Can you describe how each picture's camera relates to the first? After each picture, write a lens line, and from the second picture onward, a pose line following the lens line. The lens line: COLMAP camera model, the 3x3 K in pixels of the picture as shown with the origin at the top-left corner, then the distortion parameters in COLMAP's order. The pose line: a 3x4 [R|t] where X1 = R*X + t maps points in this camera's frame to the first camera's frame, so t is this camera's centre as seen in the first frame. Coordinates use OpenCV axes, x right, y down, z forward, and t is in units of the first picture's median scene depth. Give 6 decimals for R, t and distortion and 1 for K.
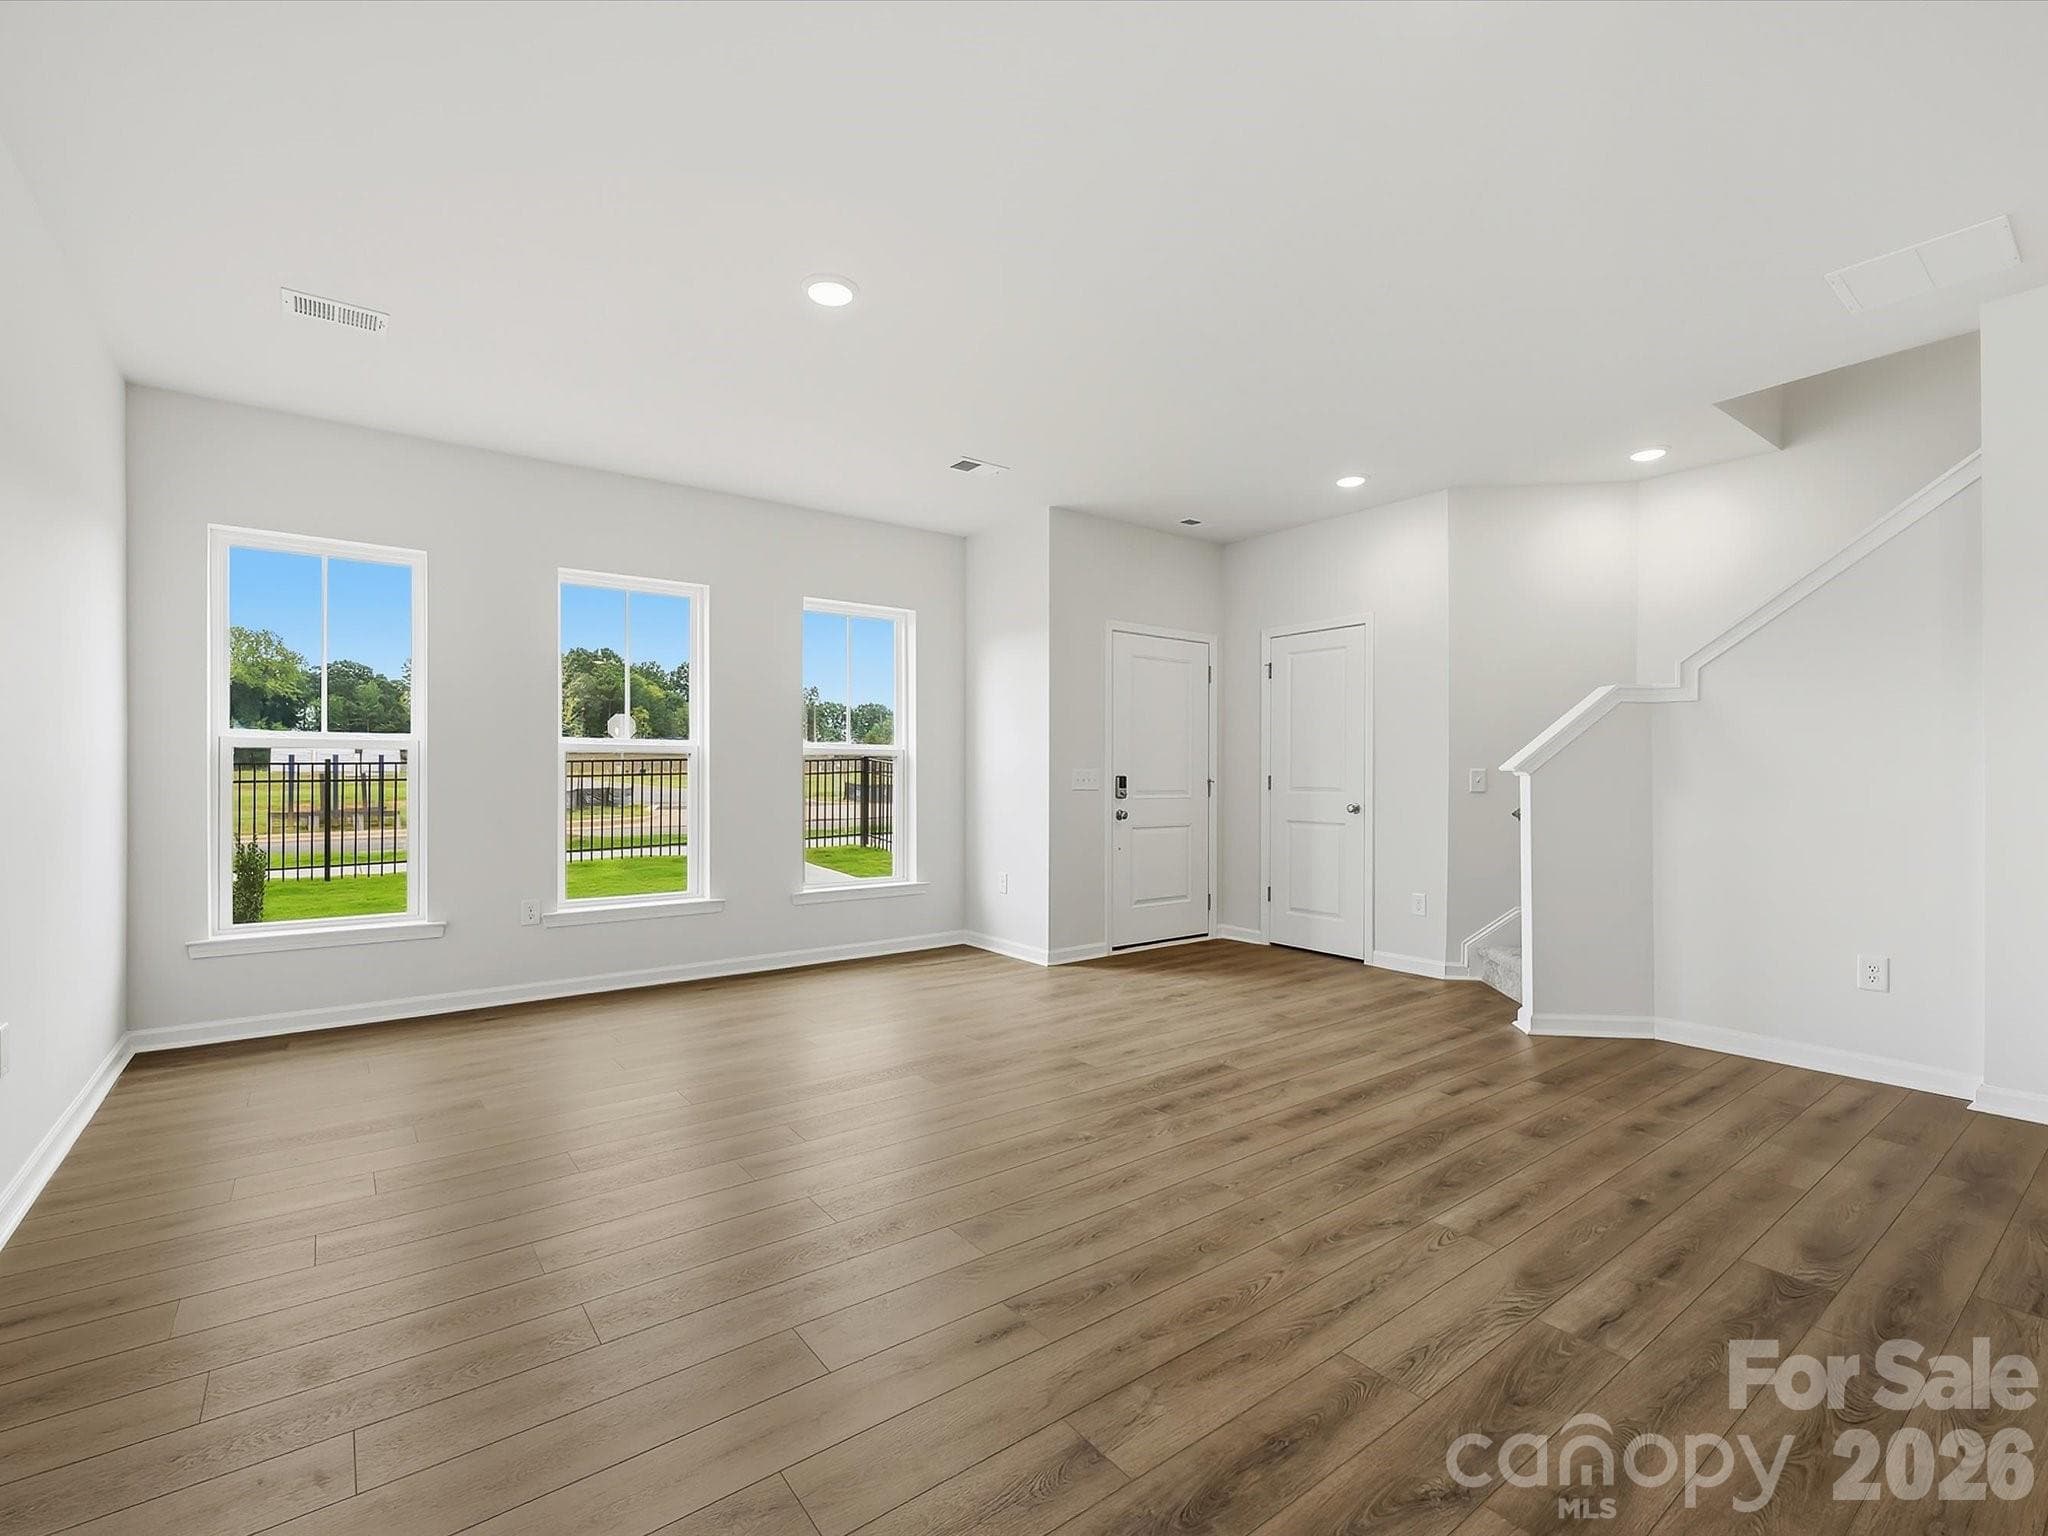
lens RADIAL K [[921.3, 0, 1019.4], [0, 921.3, 770.1], [0, 0, 1]] dist [-0.000389, 0.000164]
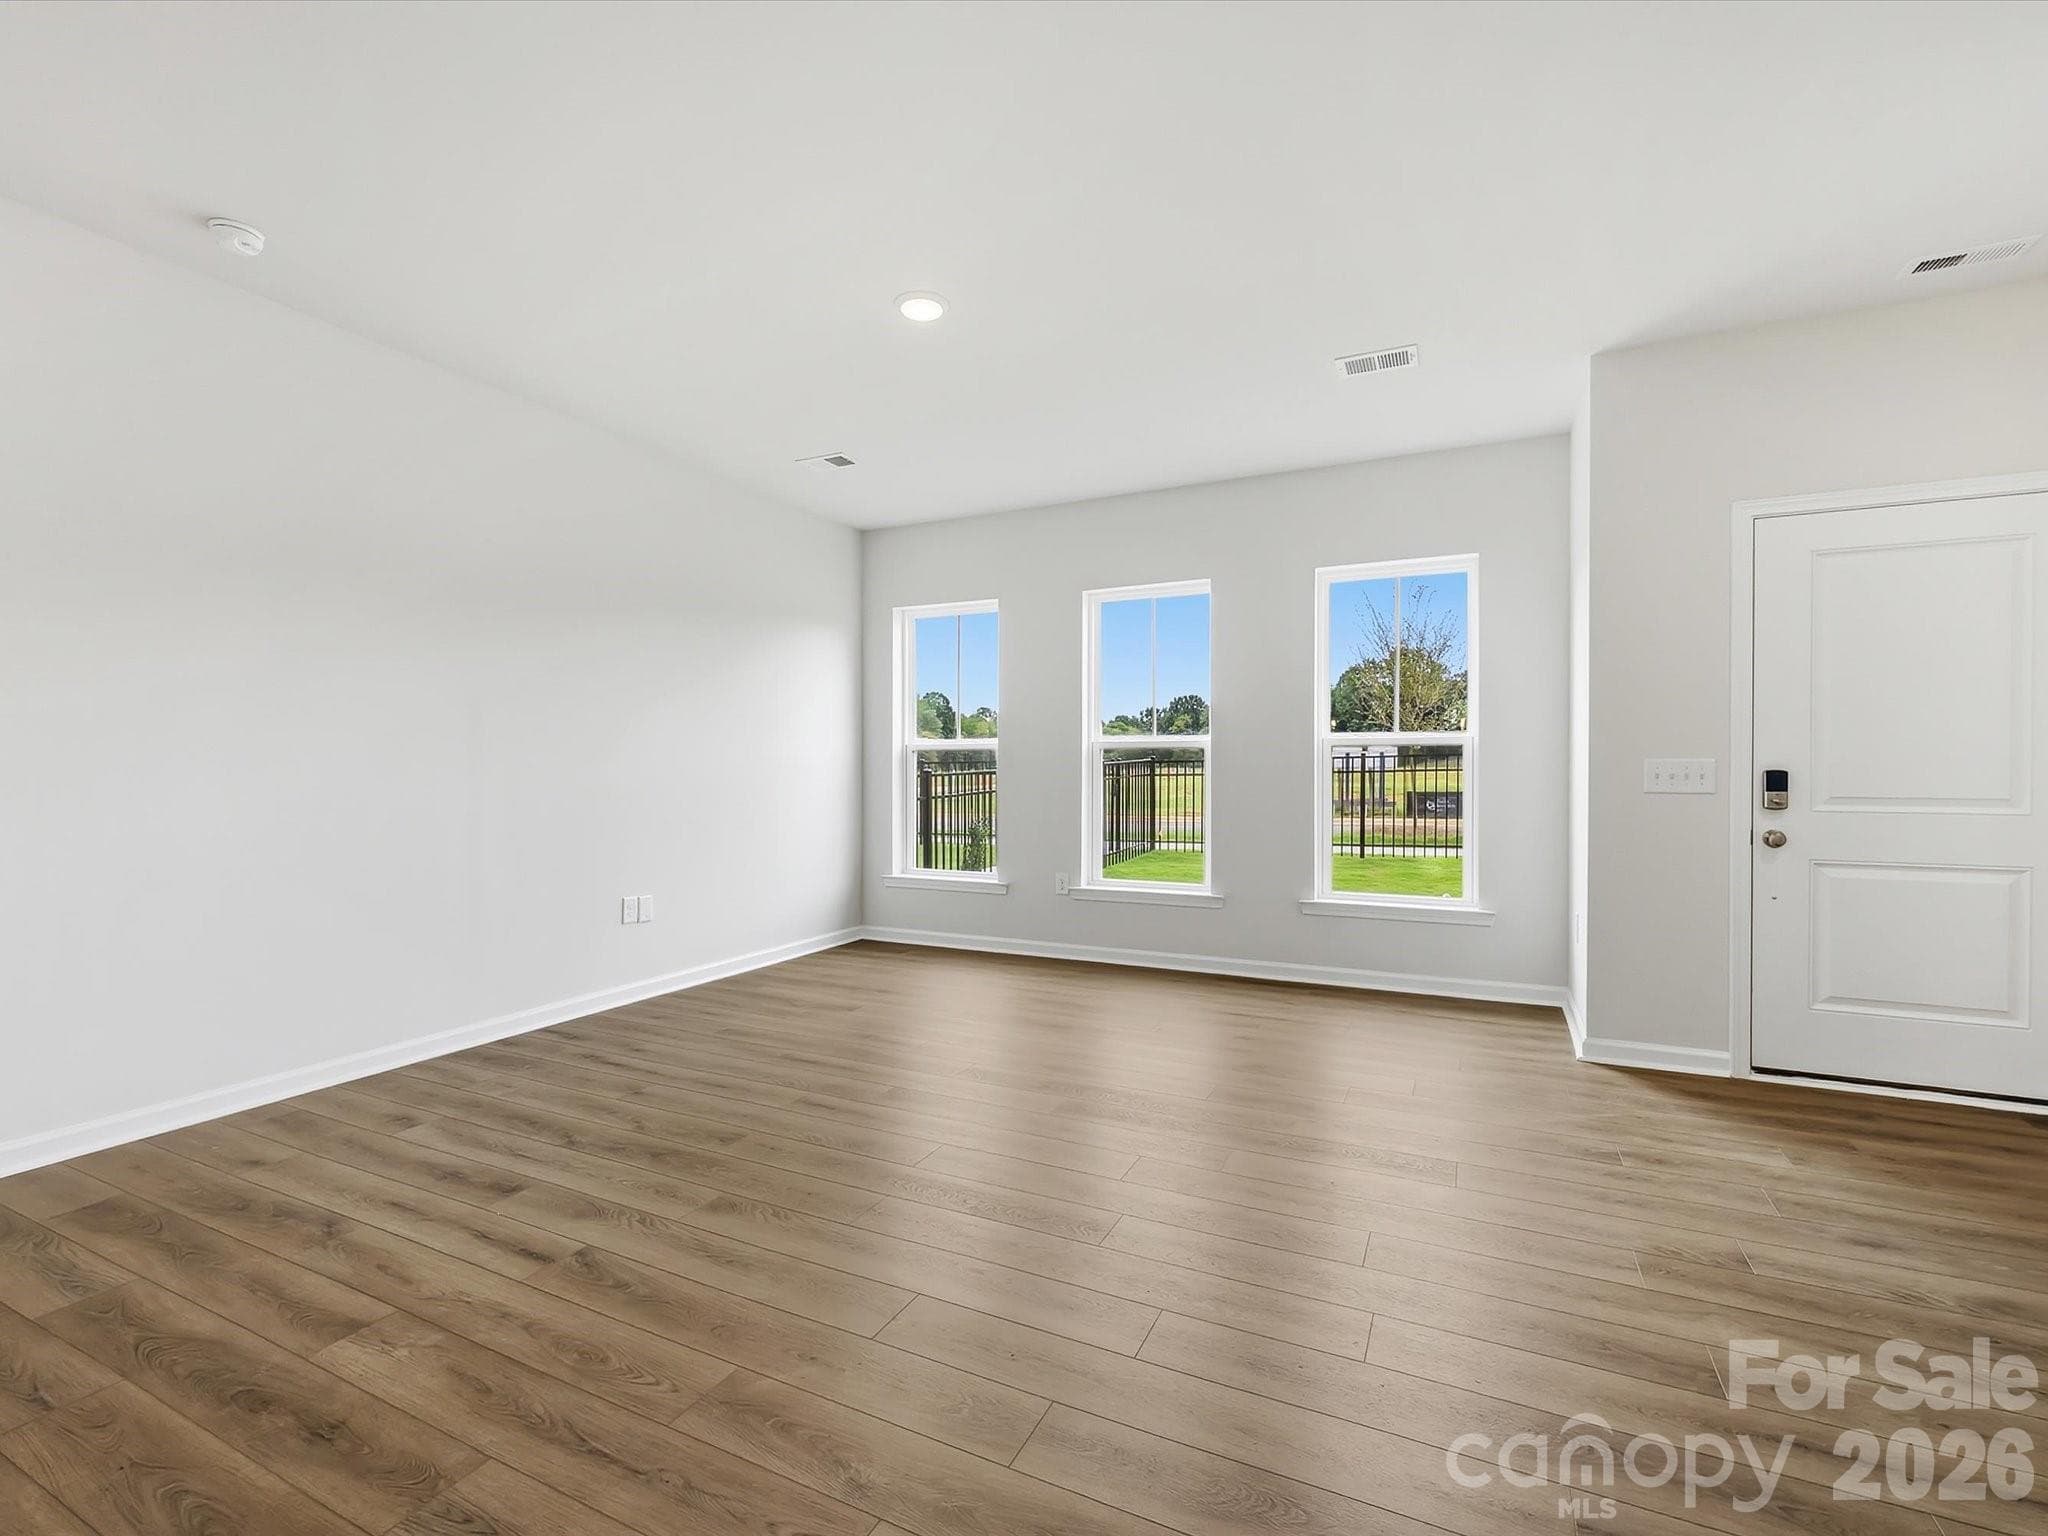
lens RADIAL K [[921.3, 0, 1019.4], [0, 921.3, 770.1], [0, 0, 1]] dist [-0.000389, 0.000164]
pose [[0.449378, -0.000590, -0.893341, 0.564000], [0.005826, 0.999980, 0.002270, 0.002923], [0.893323, -0.006225, 0.449373, 0.453507]]
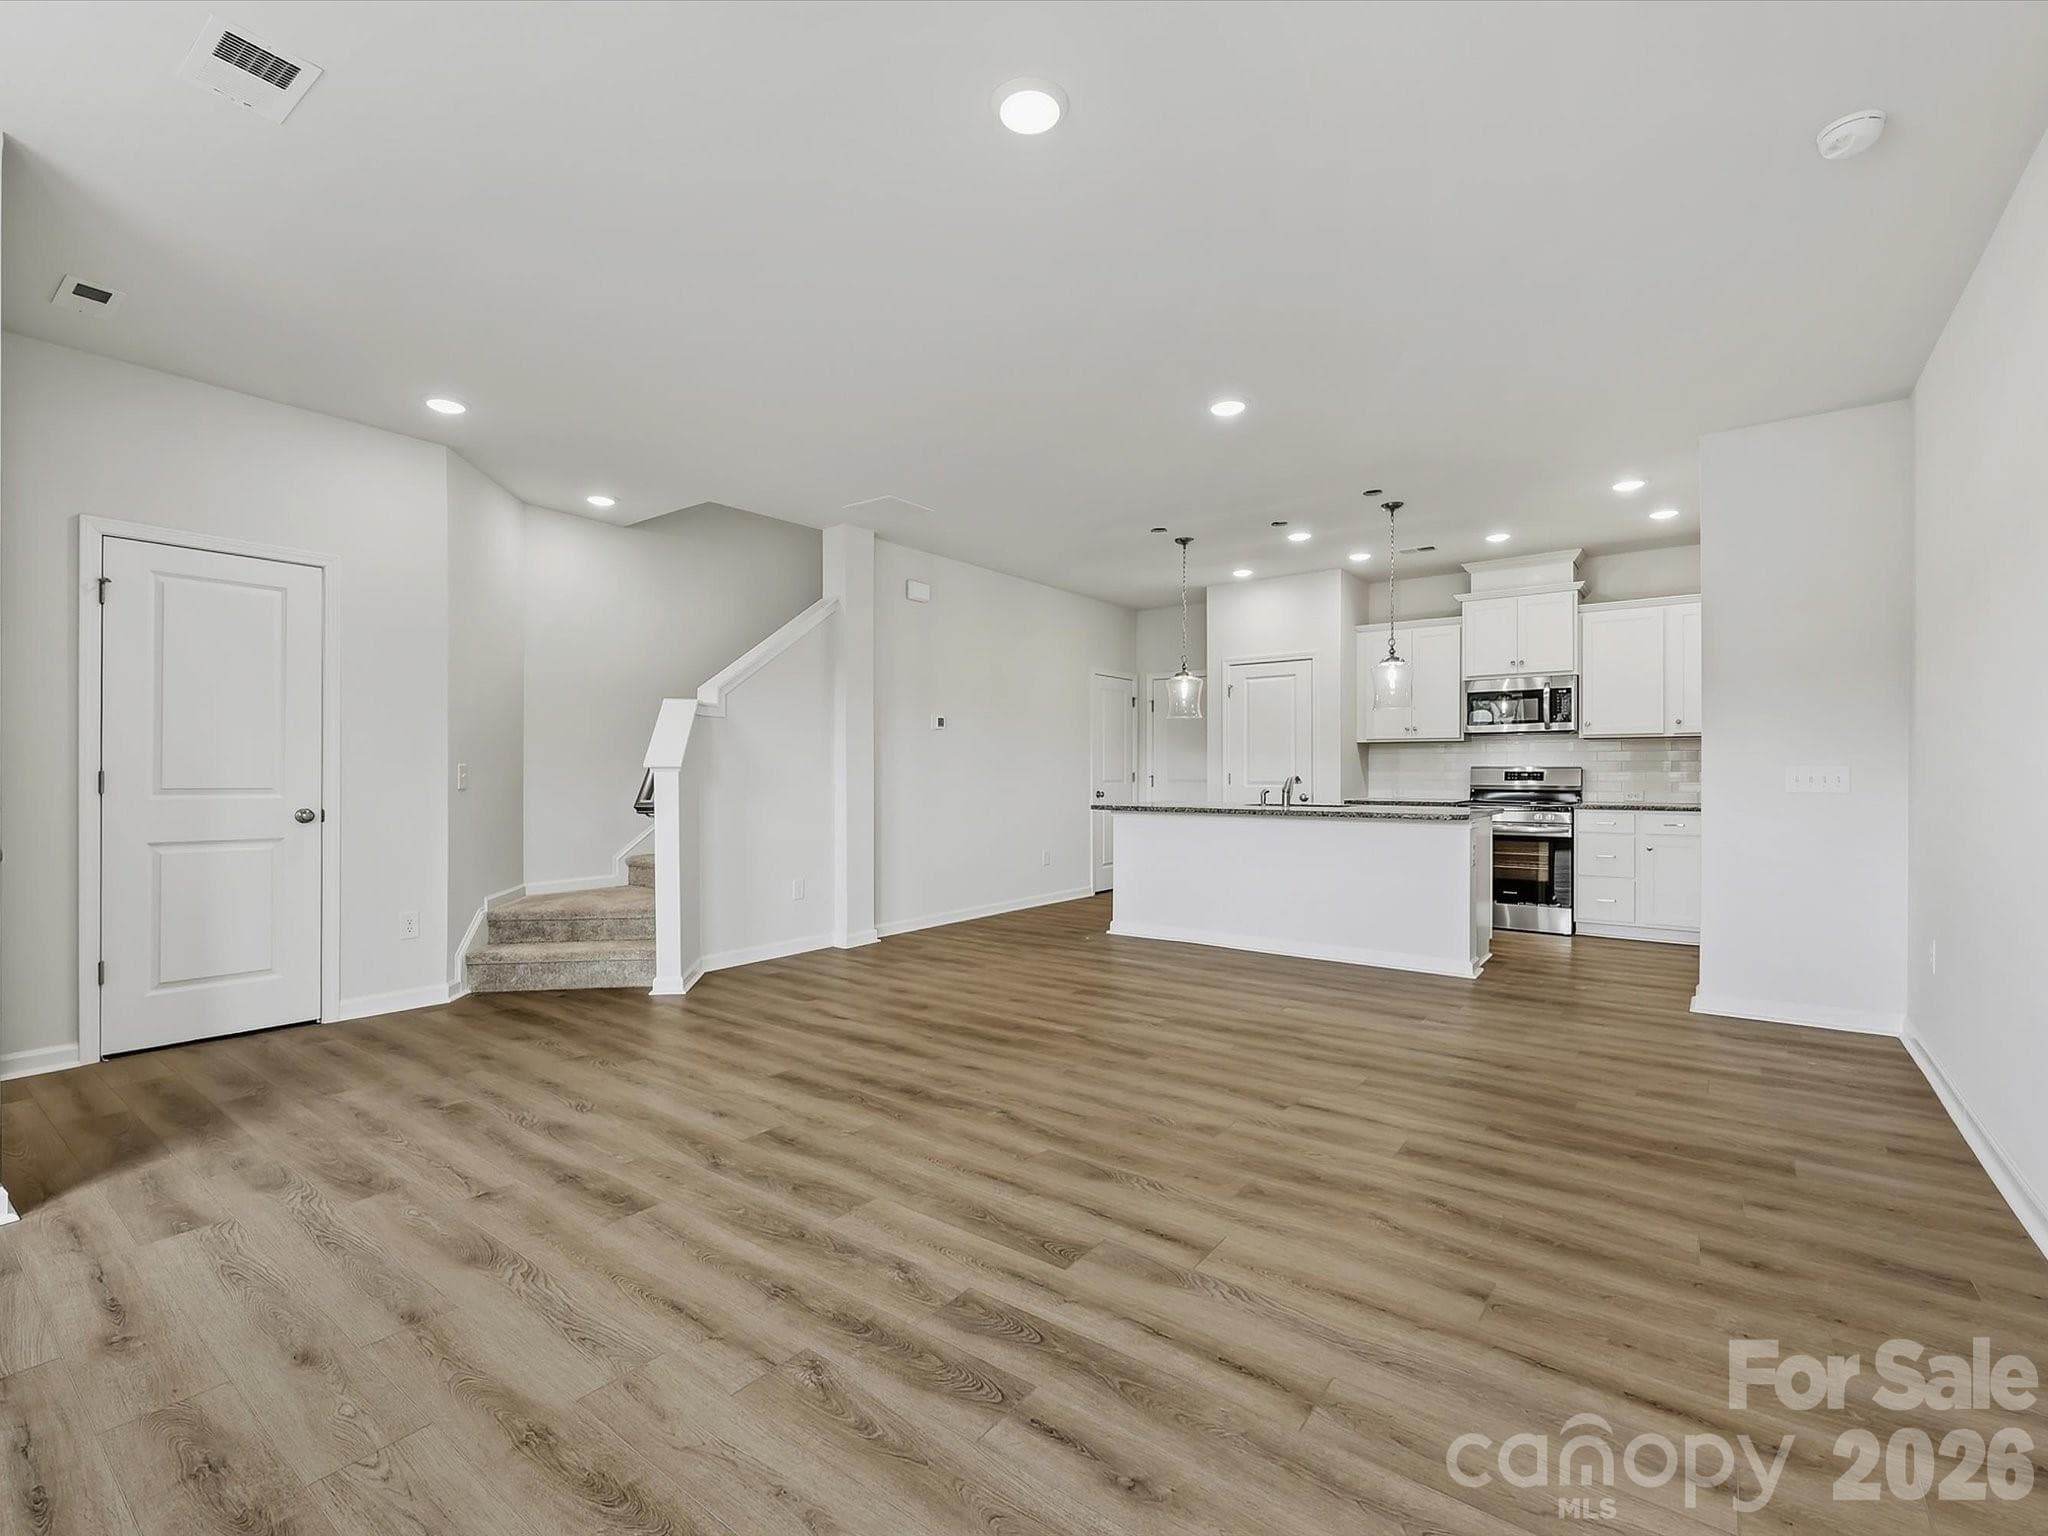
lens RADIAL K [[921.3, 0, 1019.4], [0, 921.3, 770.1], [0, 0, 1]] dist [-0.000389, 0.000164]
pose [[-0.275380, 0.001243, 0.961335, -0.653684], [-0.006994, 0.999970, -0.003297, 0.004114], [-0.961310, -0.007631, -0.275363, 0.872409]]
